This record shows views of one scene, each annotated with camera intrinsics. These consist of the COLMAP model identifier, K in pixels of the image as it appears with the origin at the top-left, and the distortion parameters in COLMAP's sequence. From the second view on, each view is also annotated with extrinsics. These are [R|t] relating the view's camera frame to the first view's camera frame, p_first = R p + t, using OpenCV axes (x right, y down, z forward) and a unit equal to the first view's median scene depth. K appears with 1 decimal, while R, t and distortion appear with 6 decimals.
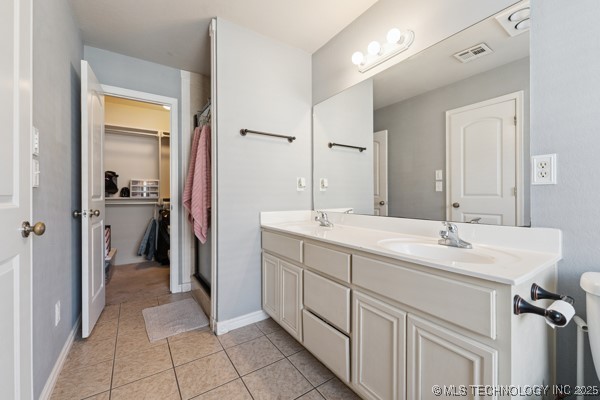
lens RADIAL K [[244.3, 0, 300.9], [0, 244.3, 197.5], [0, 0, 1]] dist [0.001278, -0.001798]
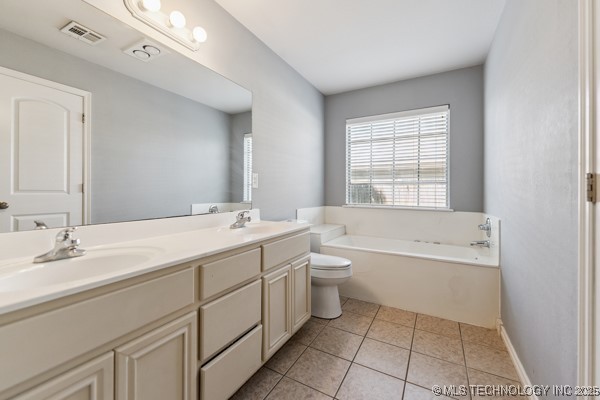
lens RADIAL K [[244.3, 0, 296.4], [0, 244.3, 191.2], [0, 0, 1]] dist [0.001278, -0.001798]
pose [[-0.436532, 0.002478, 0.899685, -0.417516], [0.000922, 0.999997, -0.002307, -0.008276], [-0.899688, -0.000178, -0.436533, 0.645972]]
